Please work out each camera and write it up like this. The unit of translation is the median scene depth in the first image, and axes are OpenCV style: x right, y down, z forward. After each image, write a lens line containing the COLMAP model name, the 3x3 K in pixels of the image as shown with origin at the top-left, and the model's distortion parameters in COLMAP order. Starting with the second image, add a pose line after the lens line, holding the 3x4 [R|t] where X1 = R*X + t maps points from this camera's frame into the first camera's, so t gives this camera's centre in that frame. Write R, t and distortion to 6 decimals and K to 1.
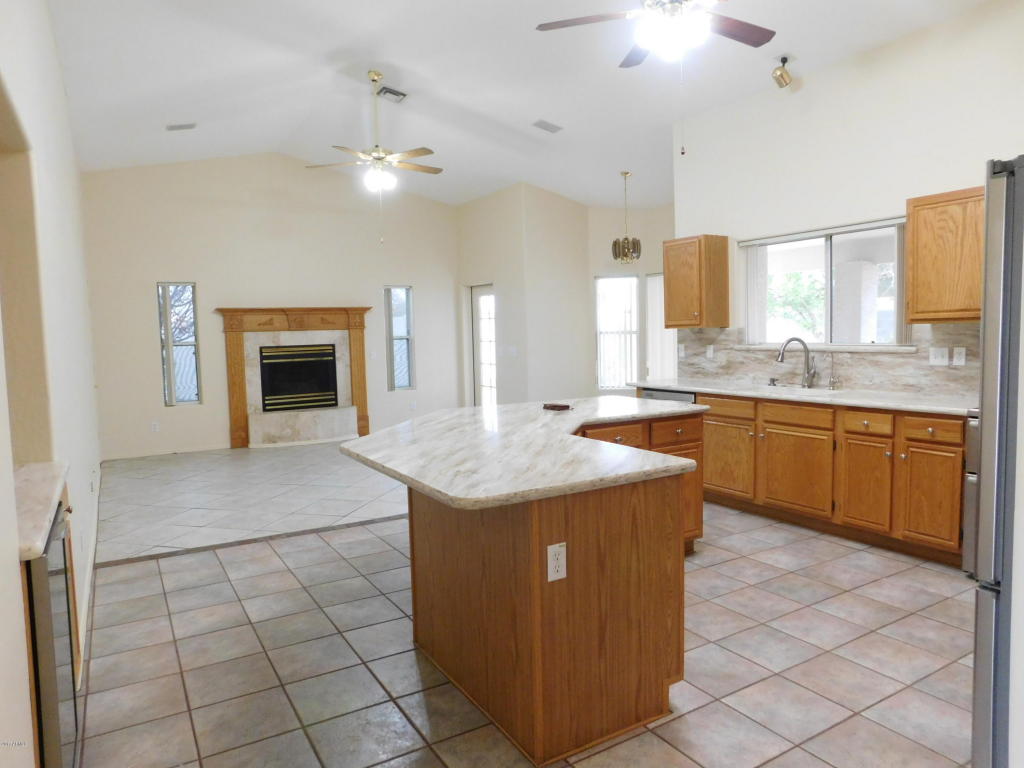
lens RADIAL K [[674.4, 0, 510.0], [0, 674.4, 384.8], [0, 0, 1]] dist [-0.025316, -0.001896]
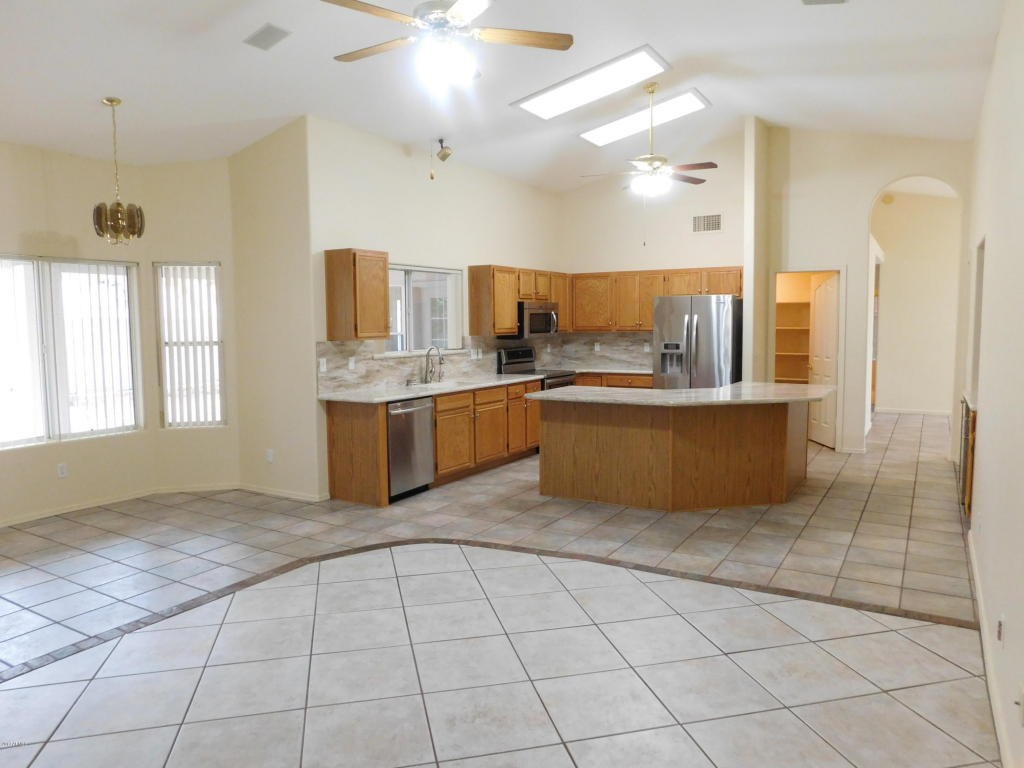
lens RADIAL K [[707.2, 0, 509.2], [0, 707.2, 381.4], [0, 0, 1]] dist [-0.052550, 0.024831]
pose [[-0.467523, -0.043154, 0.882927, -0.978858], [0.092079, 0.990997, 0.097193, -0.134610], [-0.879172, 0.126739, -0.459341, 1.664752]]
